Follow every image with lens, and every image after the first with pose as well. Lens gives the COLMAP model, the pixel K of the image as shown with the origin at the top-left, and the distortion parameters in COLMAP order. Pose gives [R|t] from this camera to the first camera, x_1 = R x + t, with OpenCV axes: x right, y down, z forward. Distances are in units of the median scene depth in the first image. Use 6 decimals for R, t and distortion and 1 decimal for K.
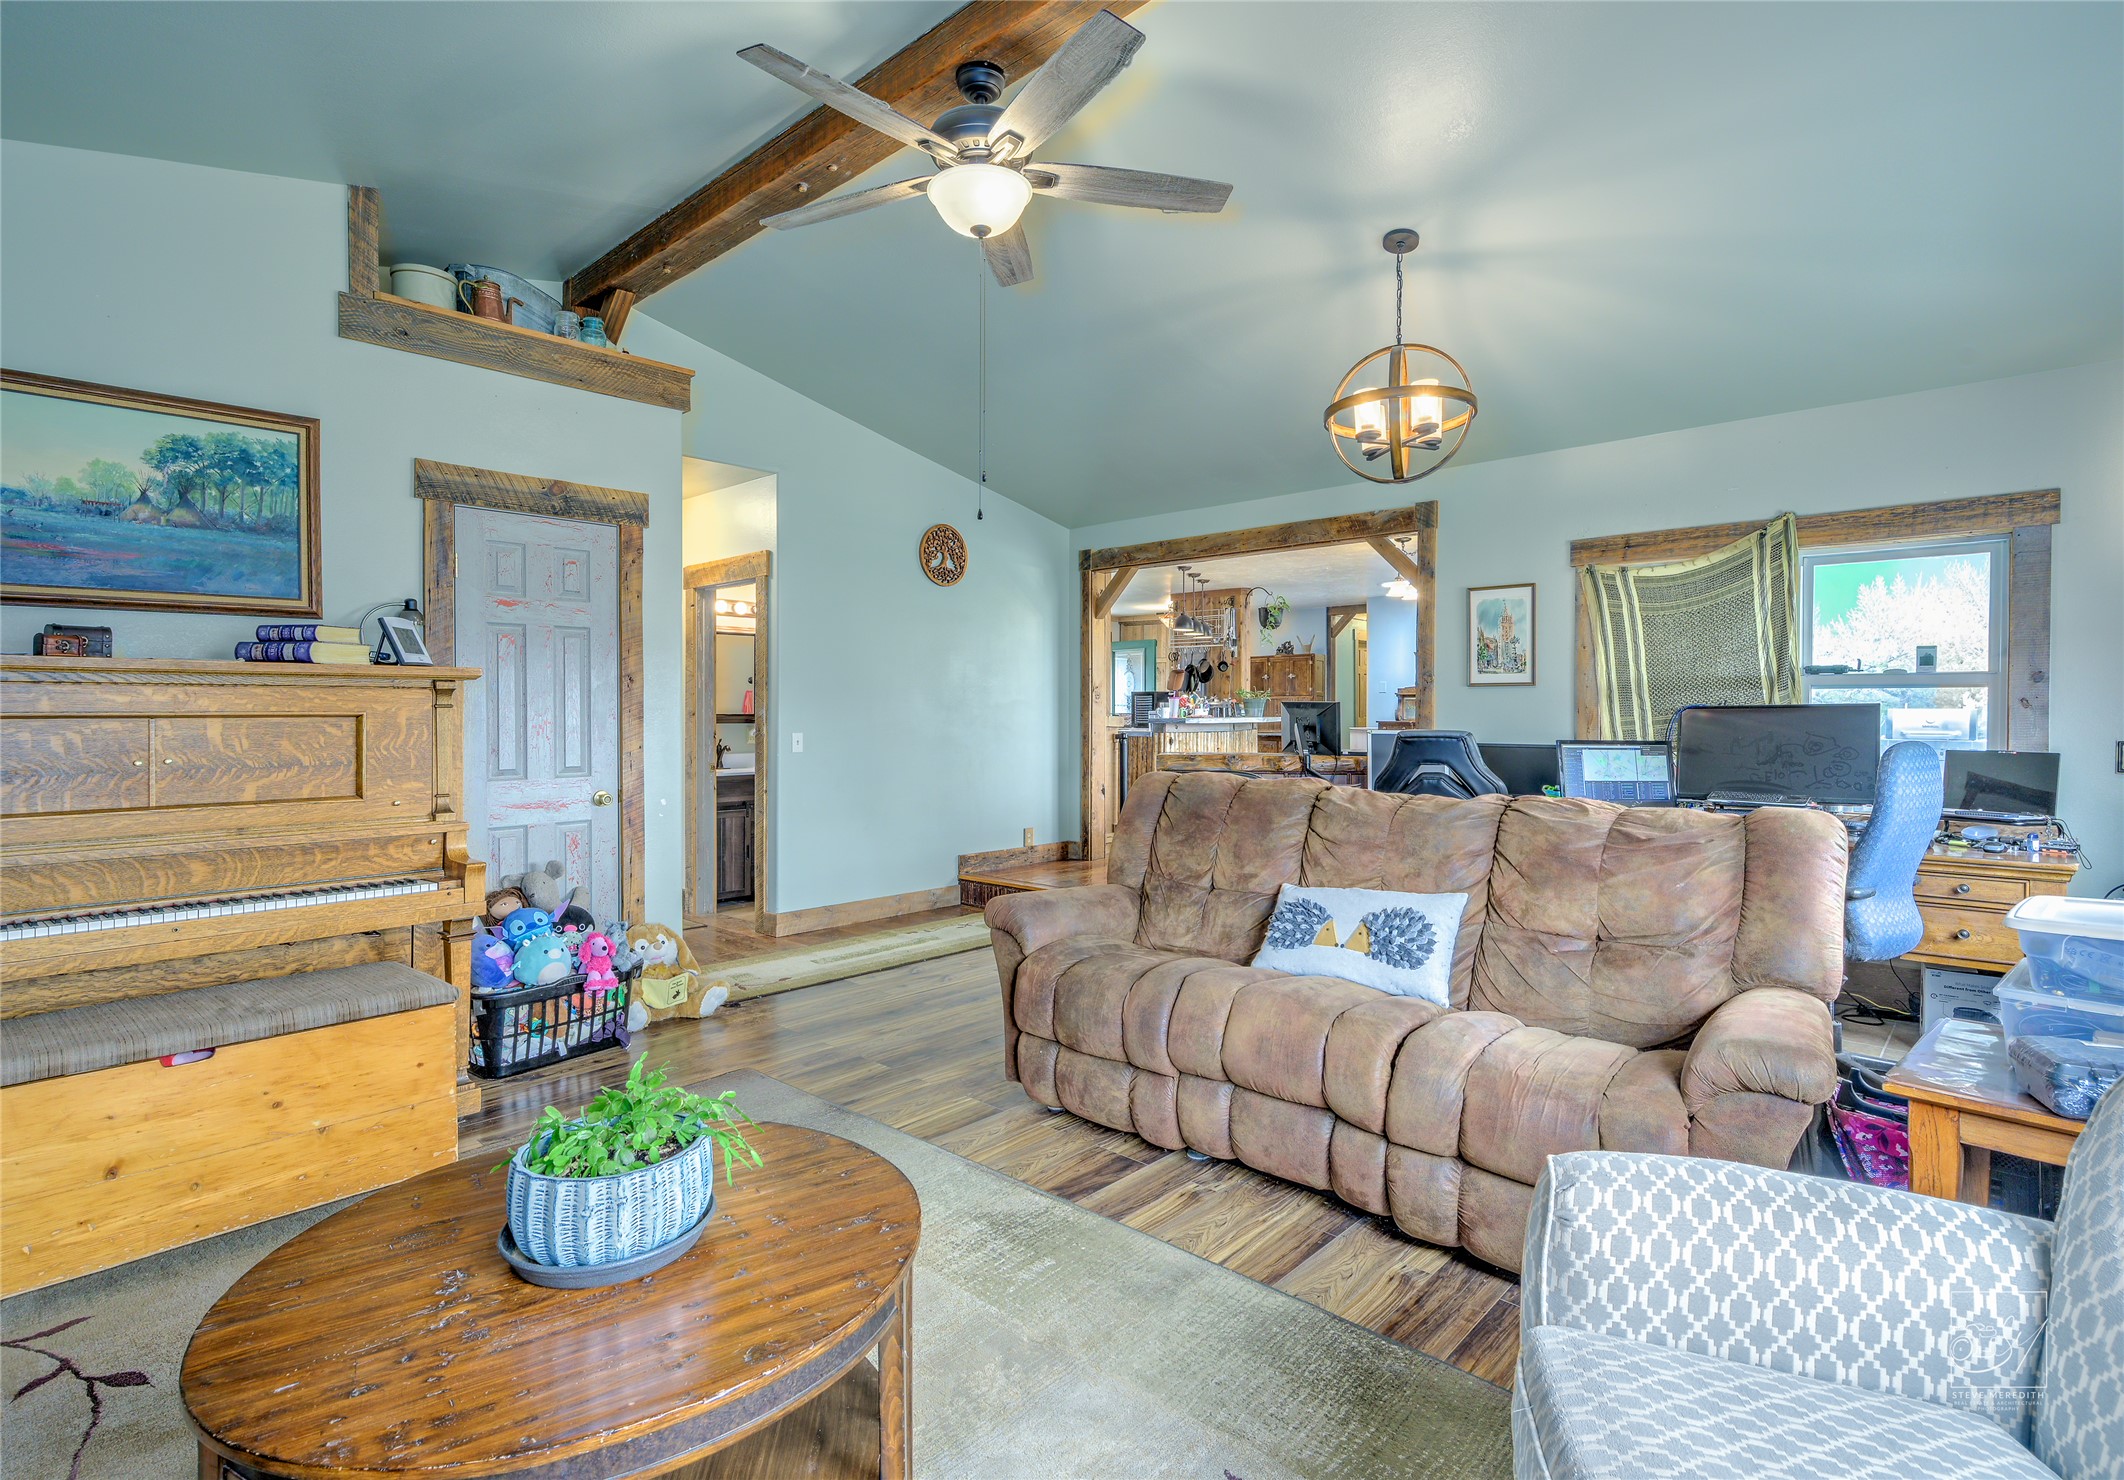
lens RADIAL K [[1037.1, 0, 1059.8], [0, 1037.1, 721.9], [0, 0, 1]] dist [-0.000521, -0.000063]
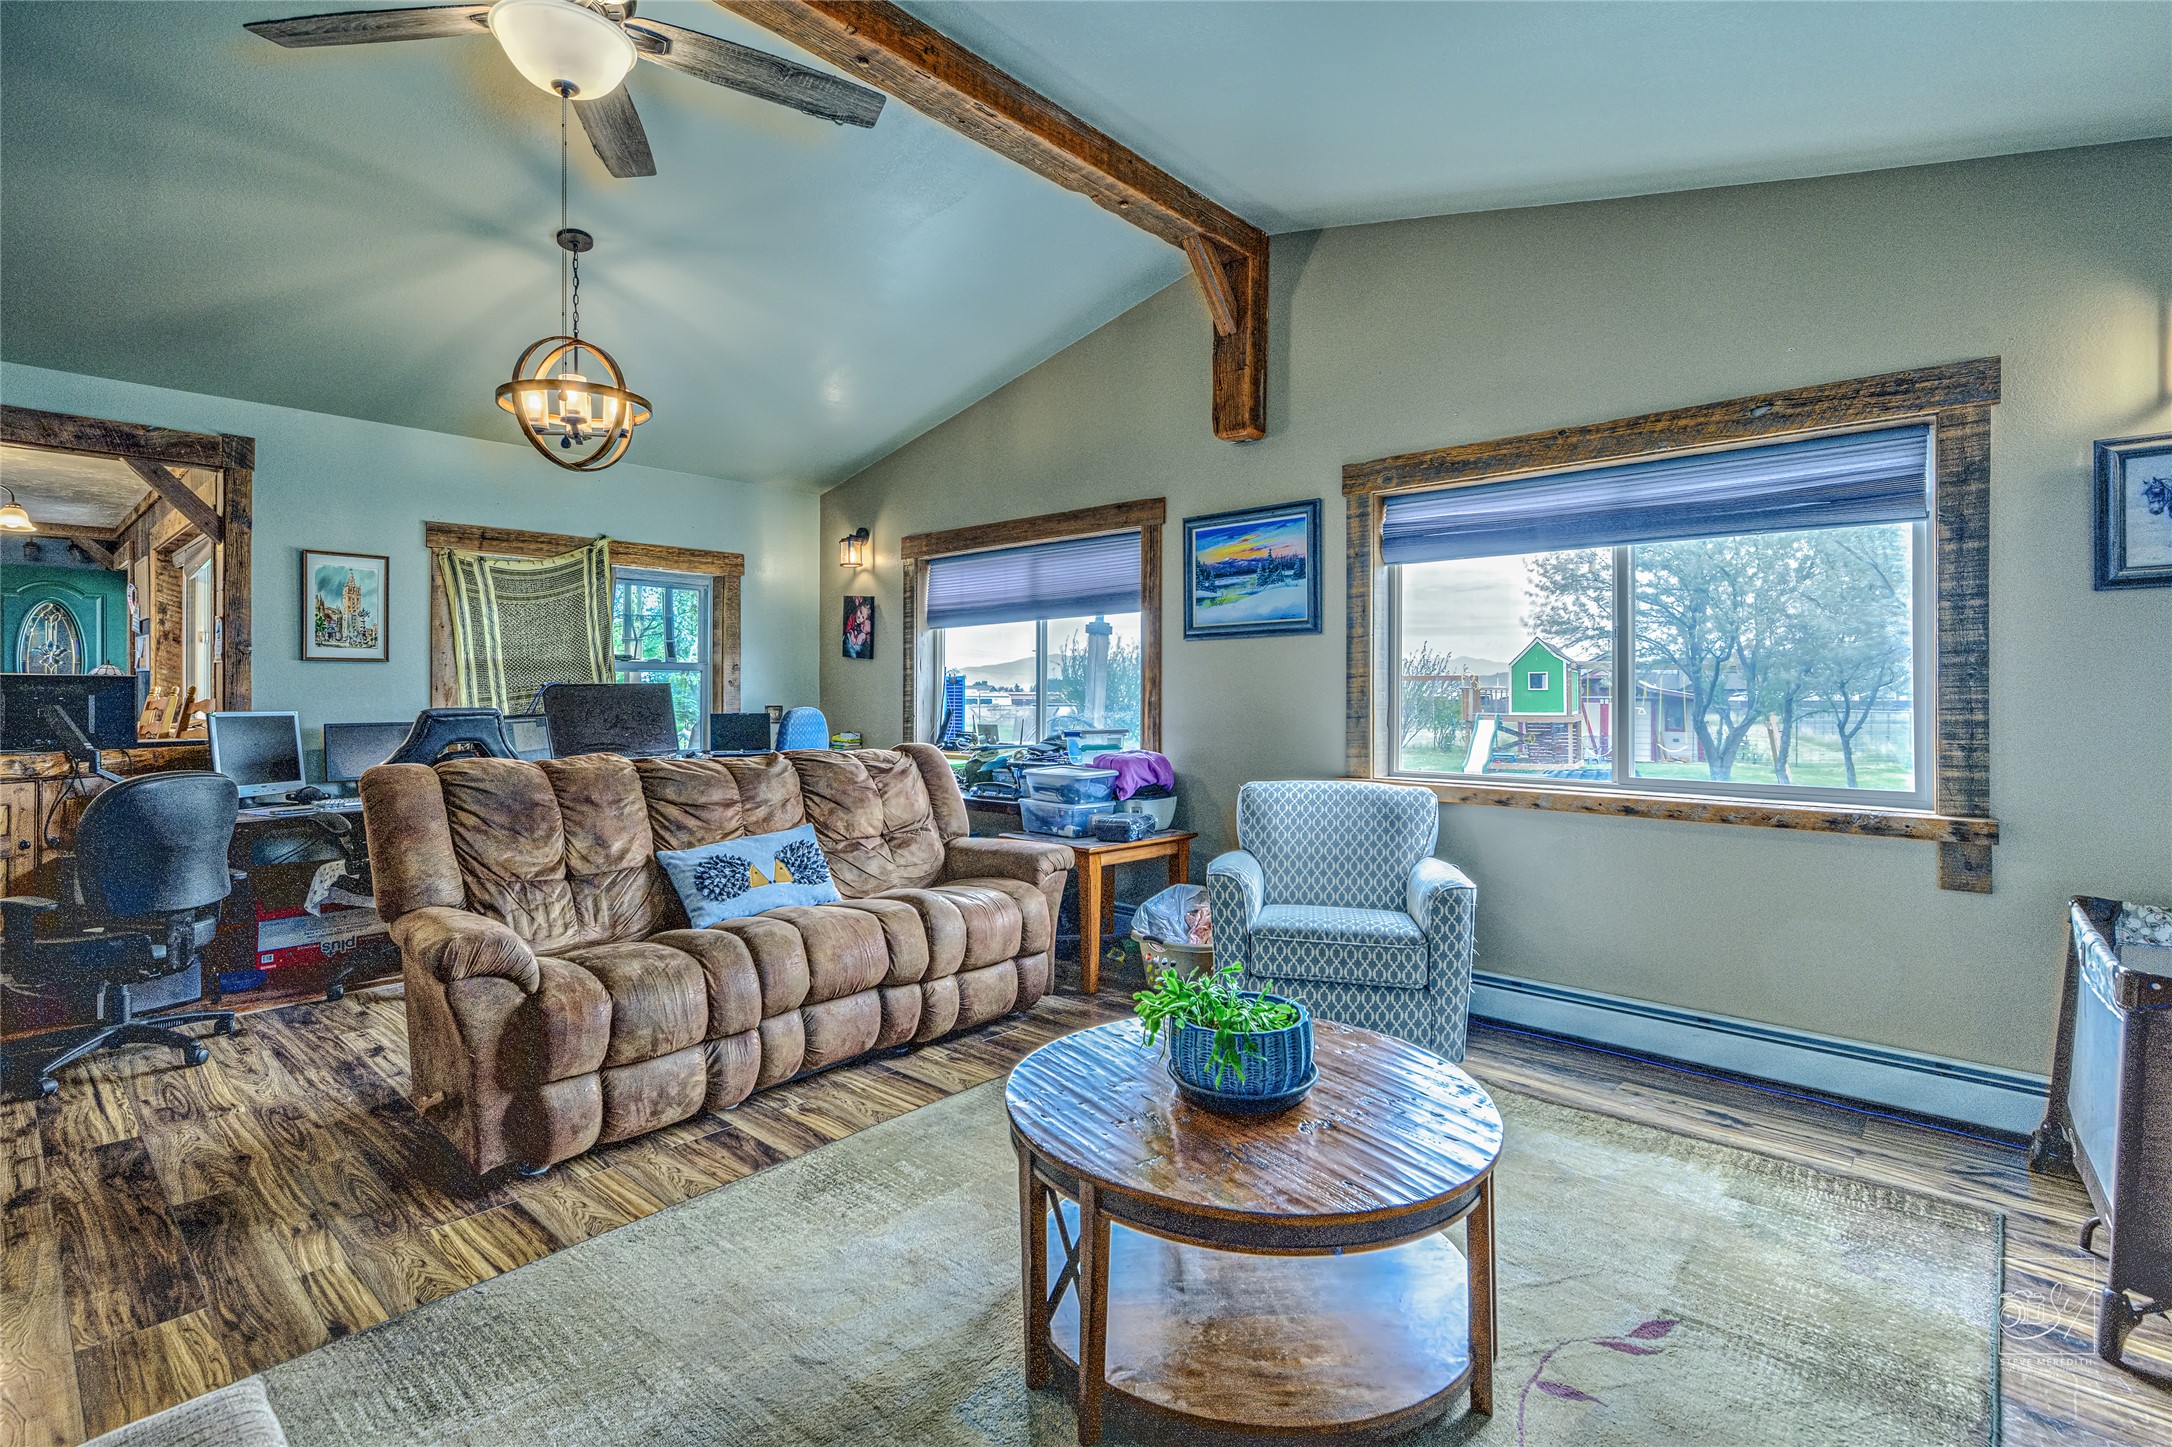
lens RADIAL K [[1009.5, 0, 1119.3], [0, 1009.5, 691.1], [0, 0, 1]] dist [-0.000913, 0.000861]
pose [[-0.034046, 0.000427, 0.999420, -0.560771], [0.009883, 0.999951, -0.000090, -0.001556], [-0.999371, 0.009874, -0.034048, 0.387363]]
